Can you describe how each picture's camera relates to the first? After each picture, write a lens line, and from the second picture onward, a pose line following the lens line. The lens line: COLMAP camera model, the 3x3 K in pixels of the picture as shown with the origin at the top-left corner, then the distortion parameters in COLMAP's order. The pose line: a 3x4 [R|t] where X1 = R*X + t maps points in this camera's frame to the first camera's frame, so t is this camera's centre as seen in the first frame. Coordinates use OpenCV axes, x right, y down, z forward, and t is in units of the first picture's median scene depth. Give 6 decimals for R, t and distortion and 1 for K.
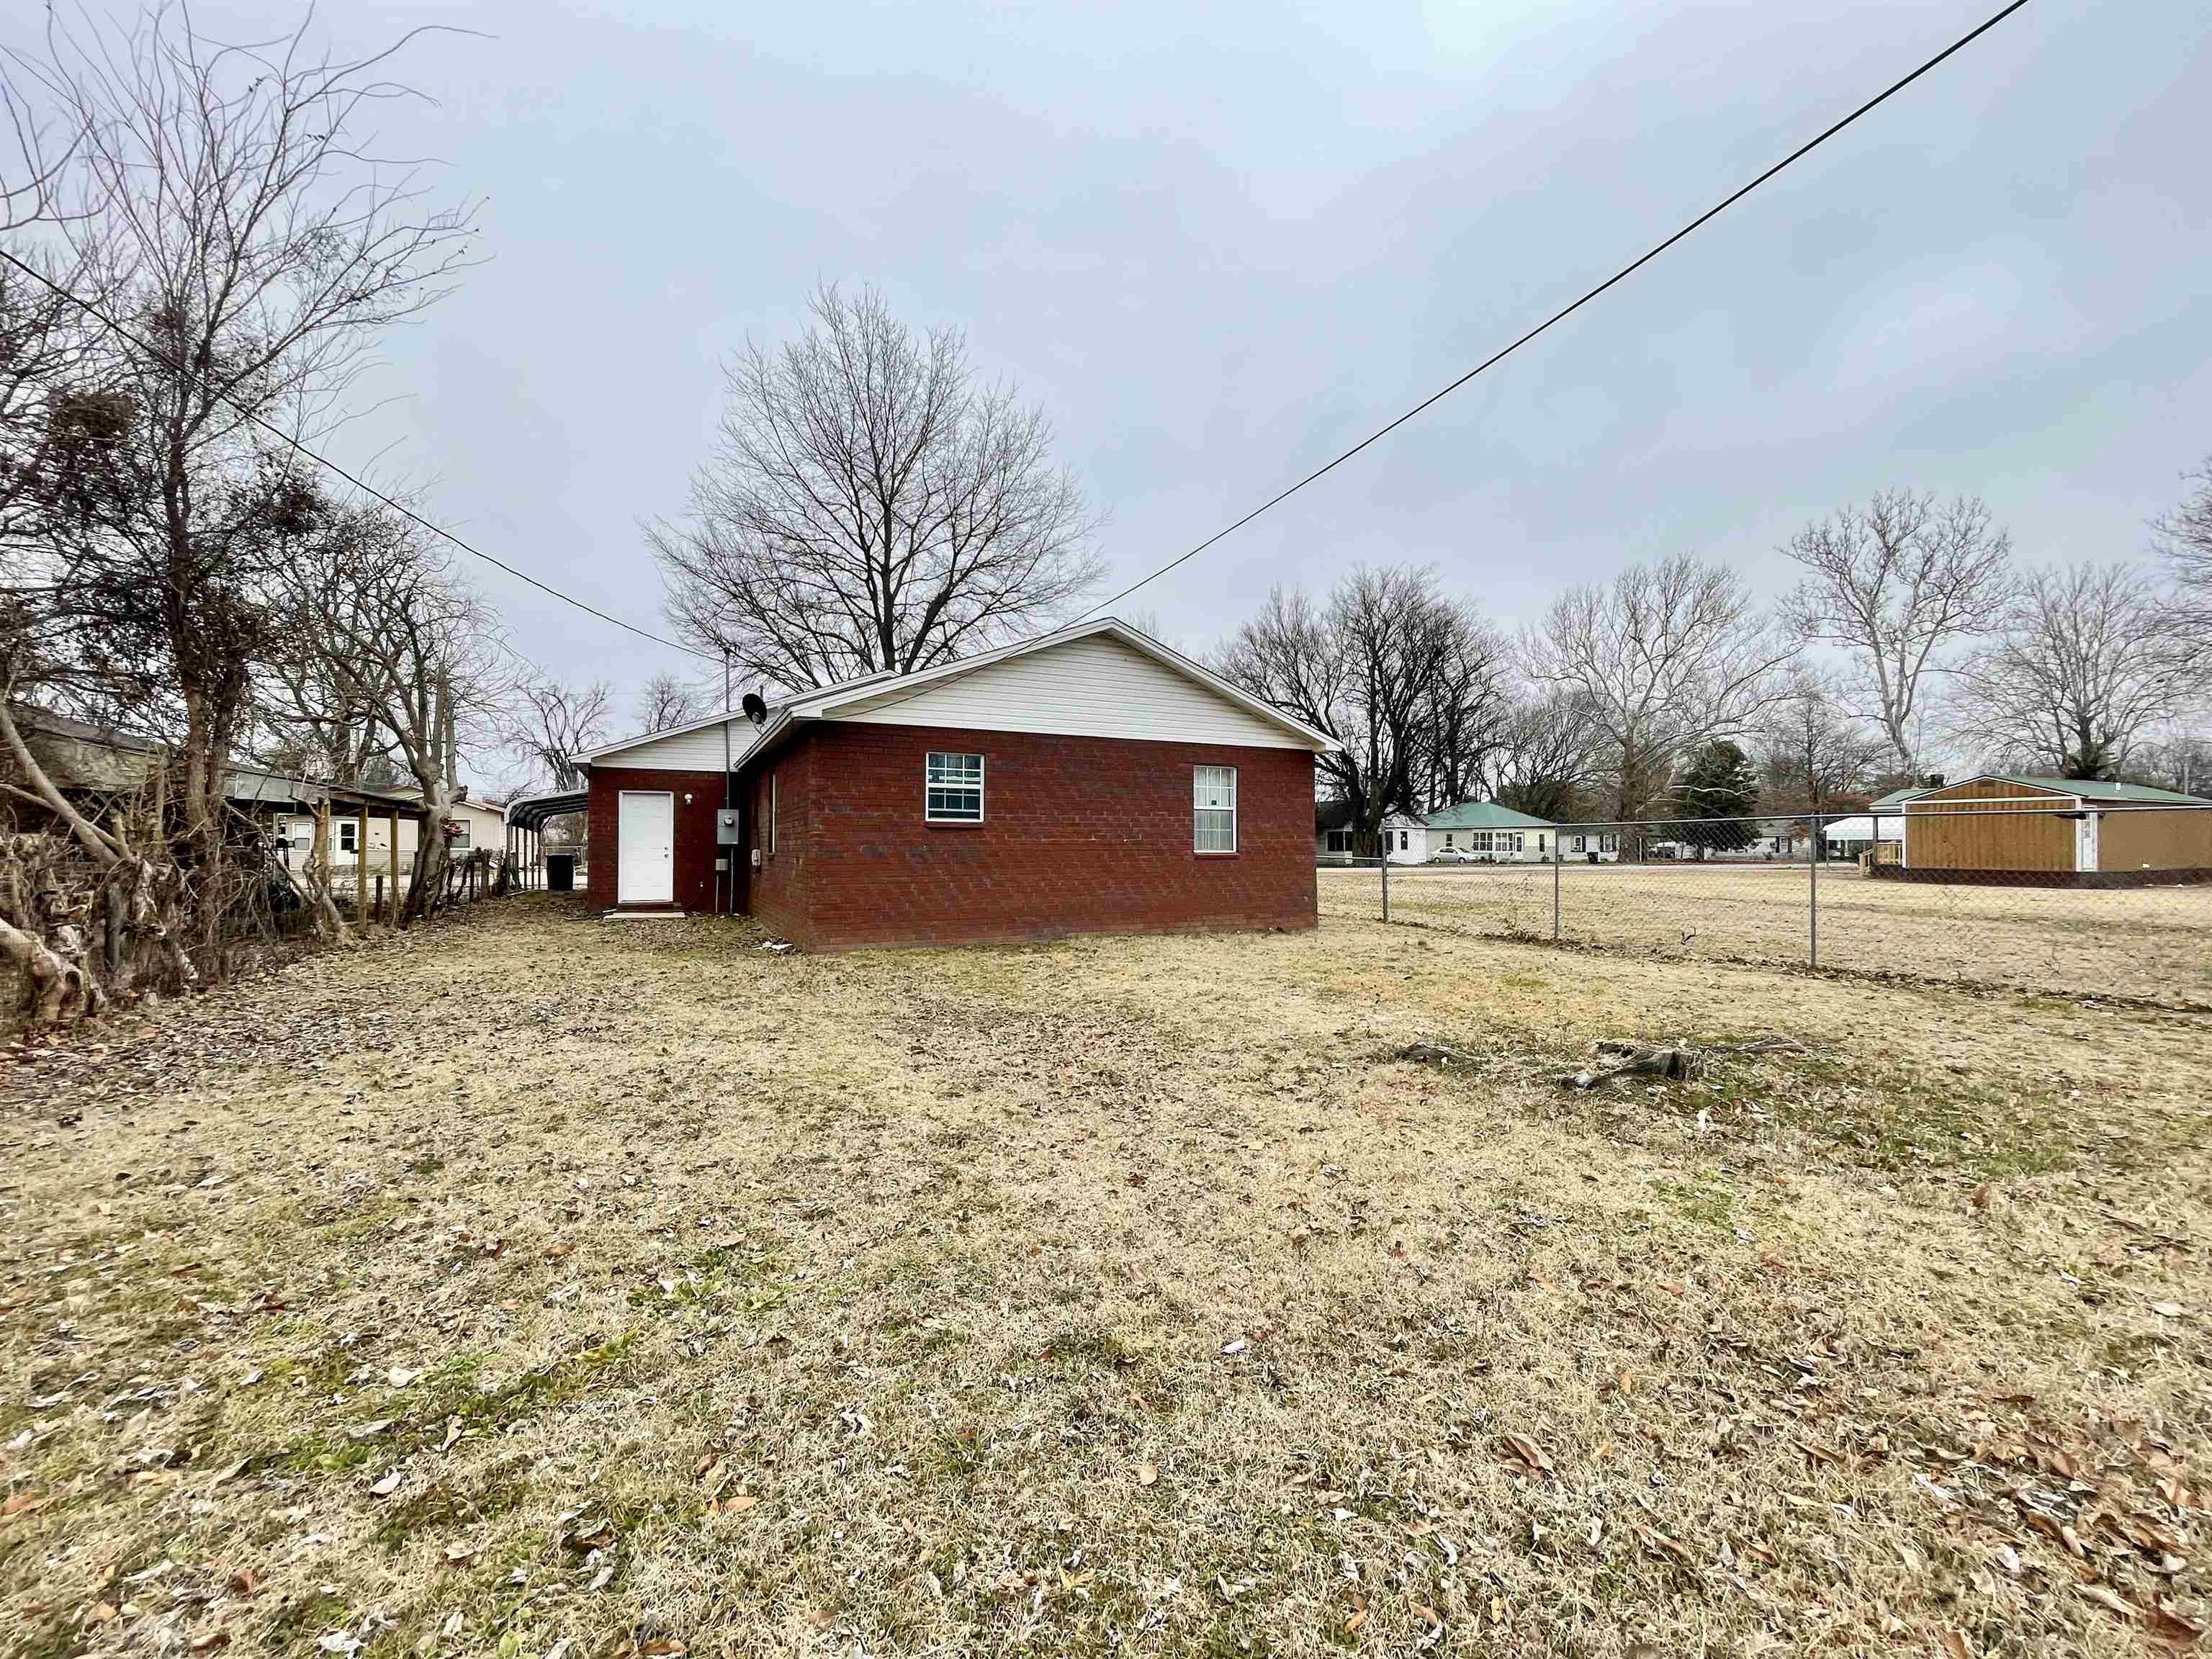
lens RADIAL K [[898.0, 0, 1096.1], [0, 898.0, 837.4], [0, 0, 1]] dist [-0.001718, -0.000247]
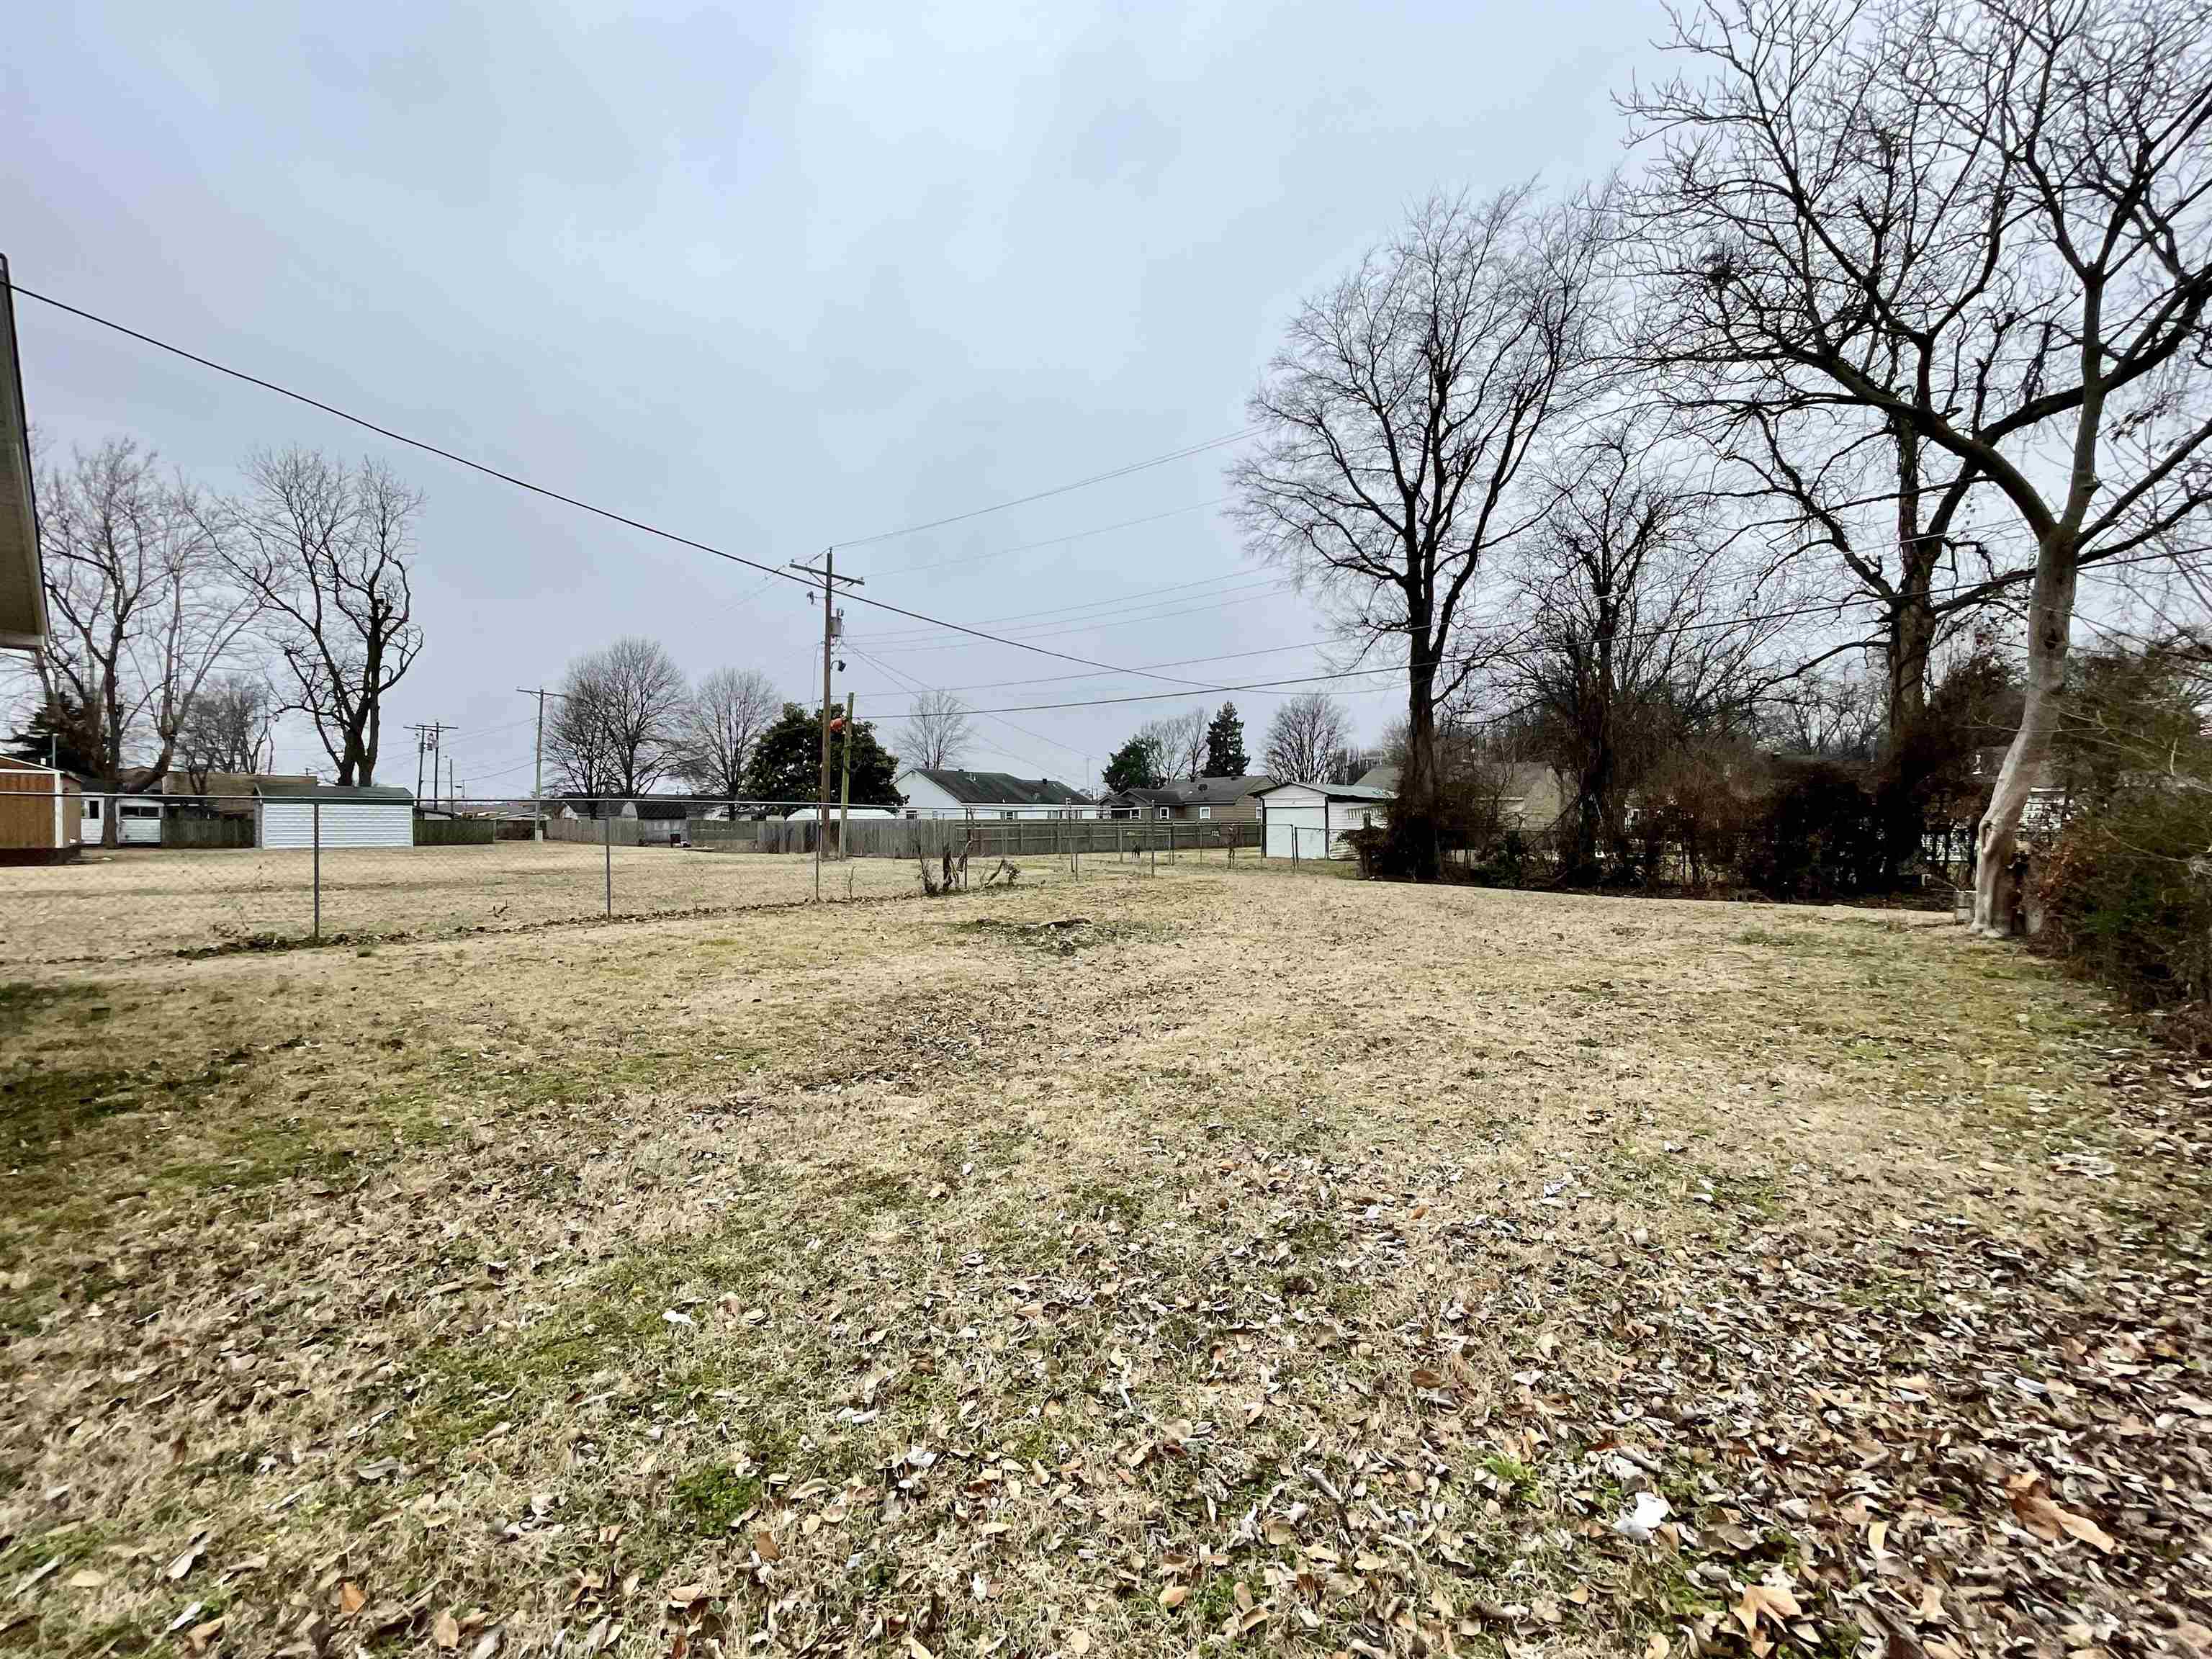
lens RADIAL K [[892.2, 0, 1098.9], [0, 892.2, 834.2], [0, 0, 1]] dist [0.000421, -0.000635]
pose [[-0.372316, -0.013258, 0.928011, -0.394018], [-0.009285, 0.999901, 0.010560, 0.003995], [-0.928059, -0.004685, -0.372403, 0.507133]]
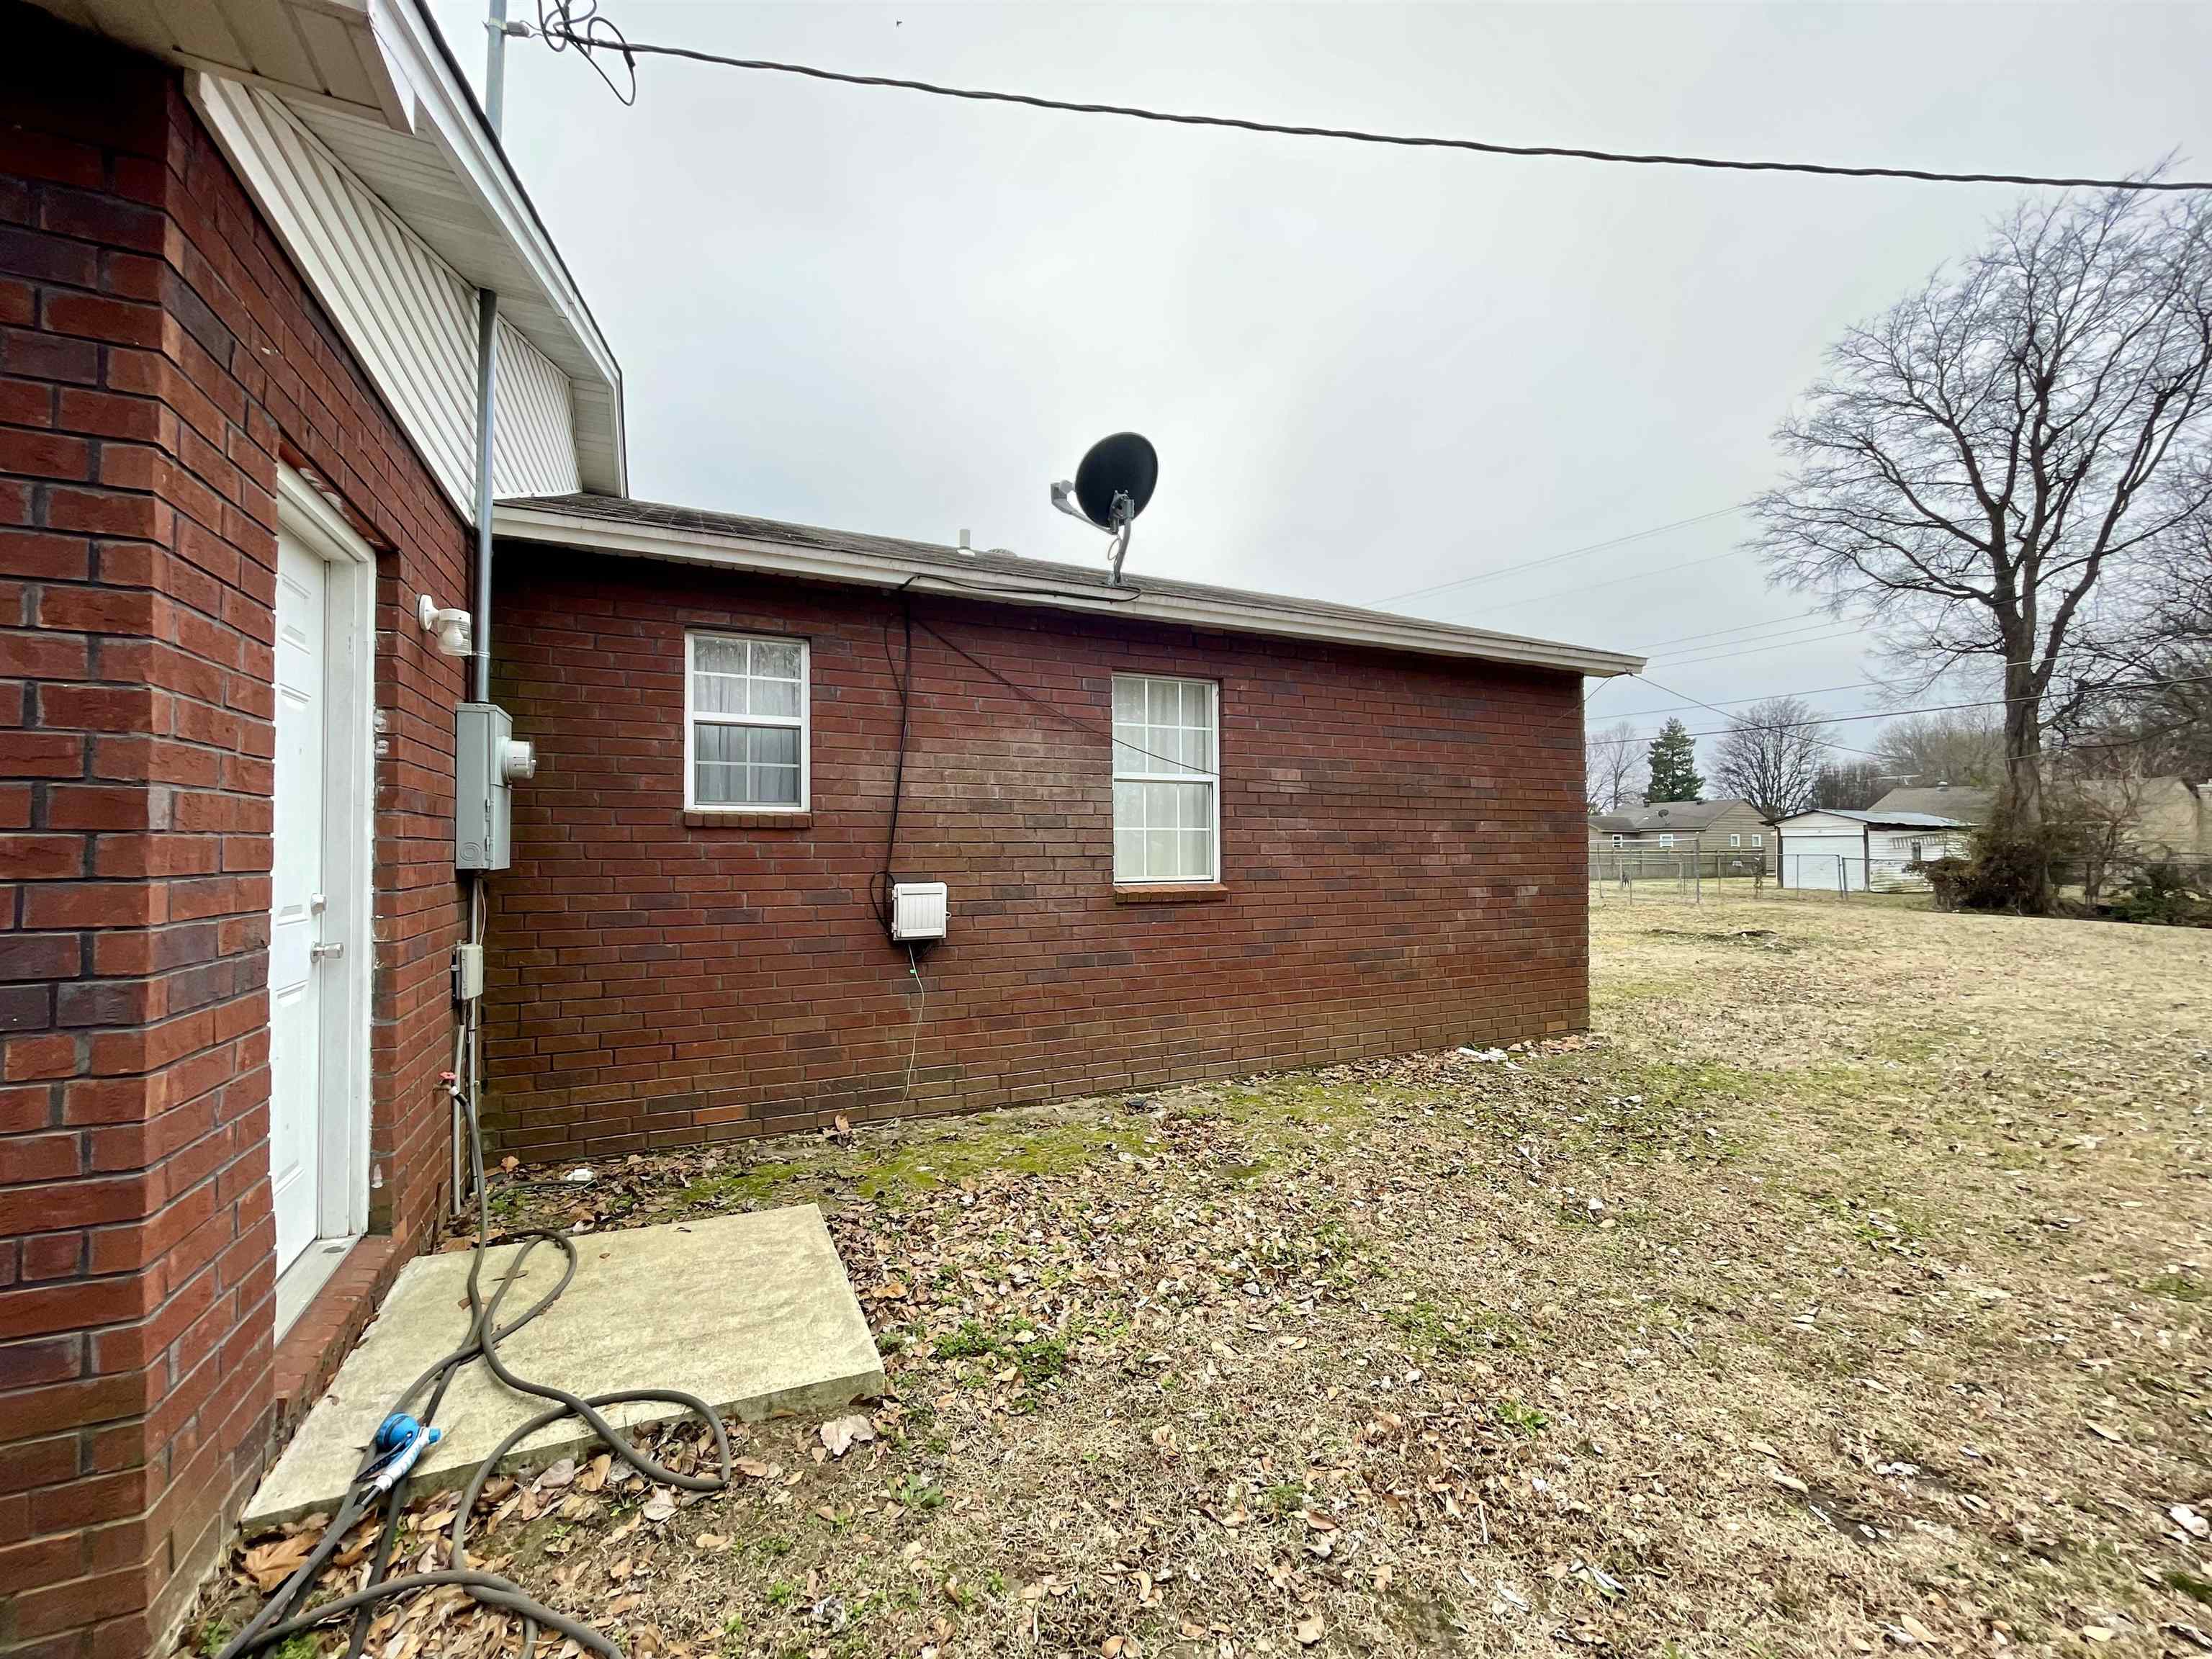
lens RADIAL K [[877.6, 0, 1106.0], [0, 877.6, 829.5], [0, 0, 1]] dist [0.002874, -0.000020]
pose [[0.019973, 0.018837, 0.999623, -0.735007], [-0.013284, 0.999739, -0.018574, 0.000492], [-0.999712, -0.012908, 0.020218, 1.046273]]
